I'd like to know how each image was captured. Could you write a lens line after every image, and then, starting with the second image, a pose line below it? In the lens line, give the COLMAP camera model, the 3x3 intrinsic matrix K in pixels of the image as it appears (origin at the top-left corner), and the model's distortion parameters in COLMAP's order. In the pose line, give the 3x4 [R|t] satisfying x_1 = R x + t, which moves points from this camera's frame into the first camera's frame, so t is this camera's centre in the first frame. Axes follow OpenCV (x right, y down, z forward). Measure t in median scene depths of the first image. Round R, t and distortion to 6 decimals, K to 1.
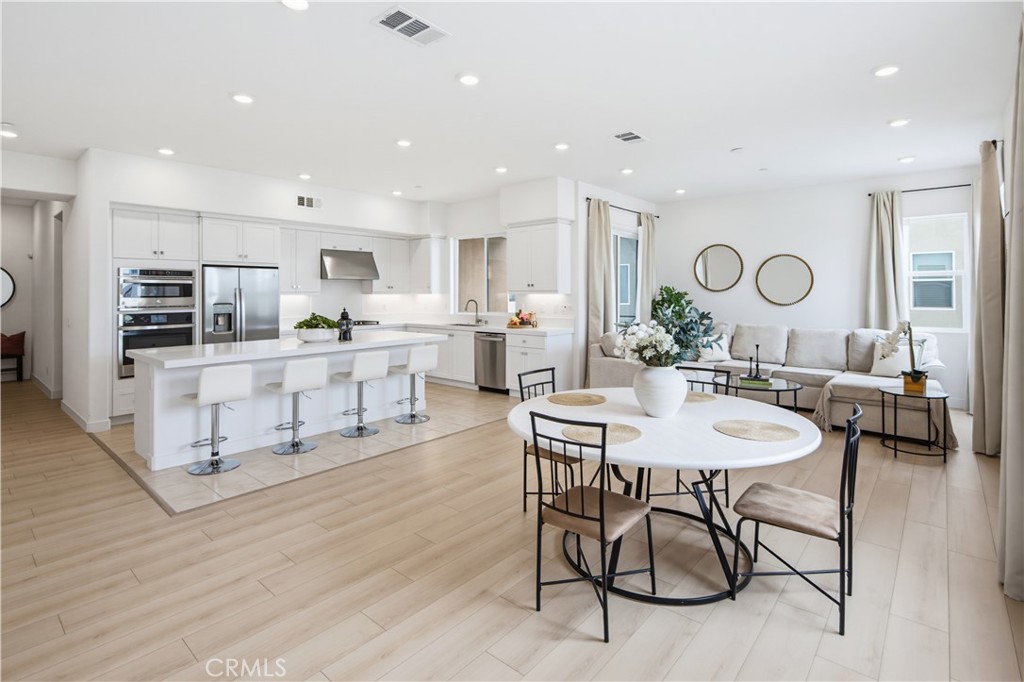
lens RADIAL K [[499.9, 0, 506.3], [0, 499.9, 287.3], [0, 0, 1]] dist [-0.000925, 0.000211]
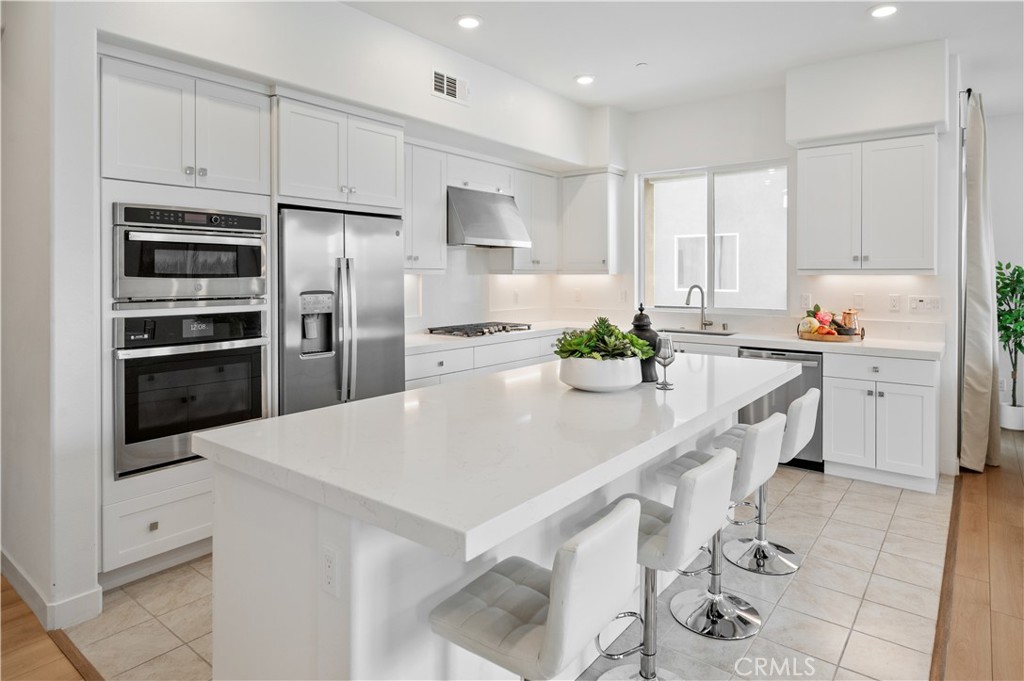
lens RADIAL K [[599.3, 0, 444.0], [0, 599.3, 276.1], [0, 0, 1]] dist [0.000246, -0.000262]
pose [[0.999926, 0.003672, -0.011604, -0.449758], [-0.003547, 0.999936, 0.010761, 0.012402], [0.011643, -0.010719, 0.999875, 0.463534]]
